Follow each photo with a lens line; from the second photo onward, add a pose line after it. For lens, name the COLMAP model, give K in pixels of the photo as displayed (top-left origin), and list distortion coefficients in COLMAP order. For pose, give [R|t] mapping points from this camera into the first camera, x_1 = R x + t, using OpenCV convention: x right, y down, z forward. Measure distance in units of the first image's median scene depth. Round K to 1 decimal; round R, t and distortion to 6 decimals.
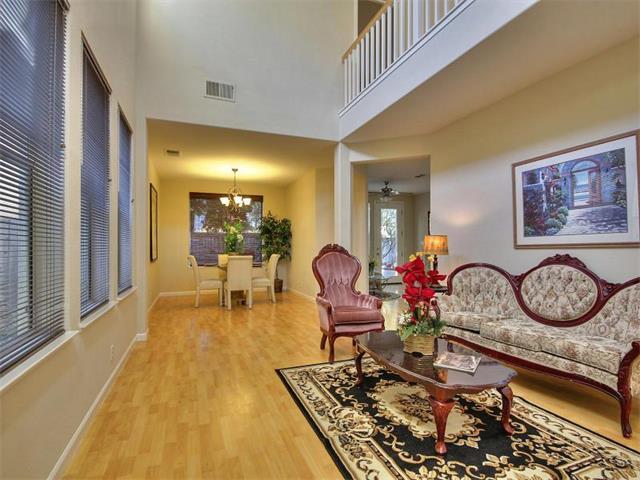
lens RADIAL K [[334.3, 0, 314.6], [0, 334.3, 244.1], [0, 0, 1]] dist [-0.008535, -0.004664]
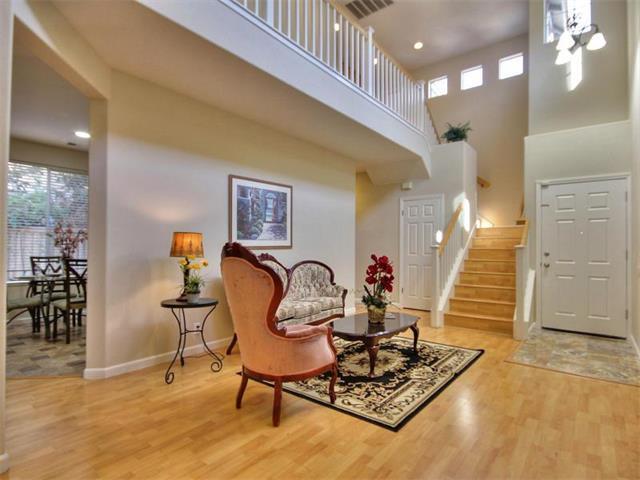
lens RADIAL K [[334.3, 0, 334.3], [0, 334.3, 248.1], [0, 0, 1]] dist [-0.008535, -0.004664]
pose [[-0.529608, -0.000212, 0.848243, -0.708058], [-0.009224, 0.999942, -0.005509, 0.014769], [-0.848193, -0.010742, -0.529579, 1.672725]]
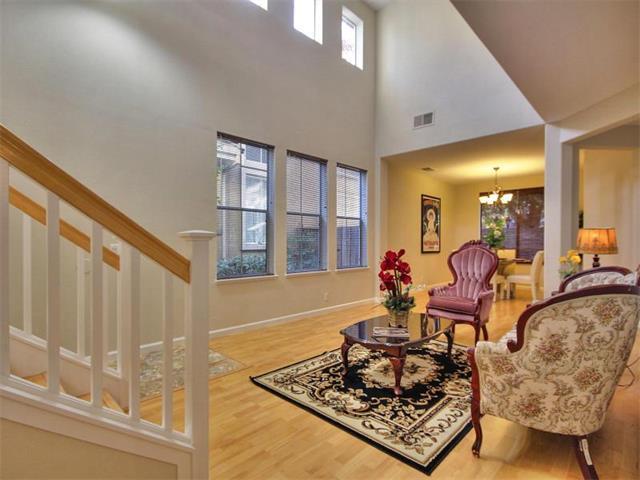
lens RADIAL K [[334.3, 0, 317.1], [0, 334.3, 240.4], [0, 0, 1]] dist [-0.008535, -0.004664]
pose [[0.409475, -0.001621, -0.912320, 1.182435], [0.004514, 0.999990, 0.000250, -0.001809], [0.912310, -0.004221, 0.409478, 0.168138]]
